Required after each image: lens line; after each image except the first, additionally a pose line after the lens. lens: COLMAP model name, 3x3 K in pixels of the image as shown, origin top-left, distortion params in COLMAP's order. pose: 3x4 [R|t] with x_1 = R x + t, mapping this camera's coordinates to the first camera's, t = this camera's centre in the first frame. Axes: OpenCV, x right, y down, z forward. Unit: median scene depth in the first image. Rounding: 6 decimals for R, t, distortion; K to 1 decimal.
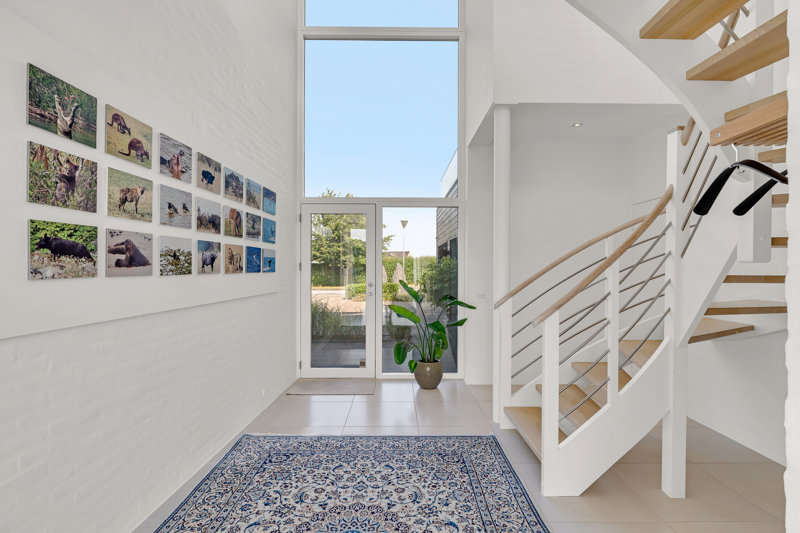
lens RADIAL K [[402.5, 0, 400.7], [0, 402.5, 267.2], [0, 0, 1]] dist [0.004854, 0.000560]
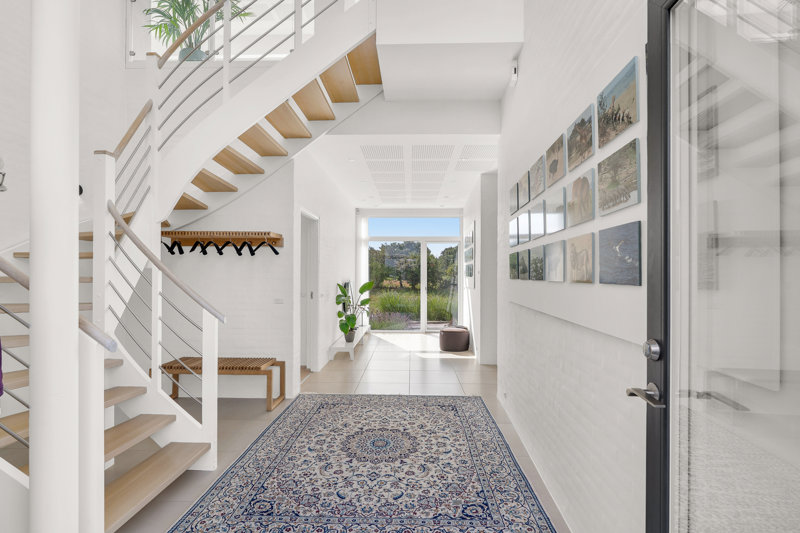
lens RADIAL K [[402.5, 0, 399.9], [0, 402.5, 270.7], [0, 0, 1]] dist [0.004854, 0.000560]
pose [[-0.999189, -0.005317, 0.039914, -0.210931], [-0.005772, 0.999920, -0.011289, 0.006940], [-0.039851, -0.011511, -0.999139, 2.082843]]
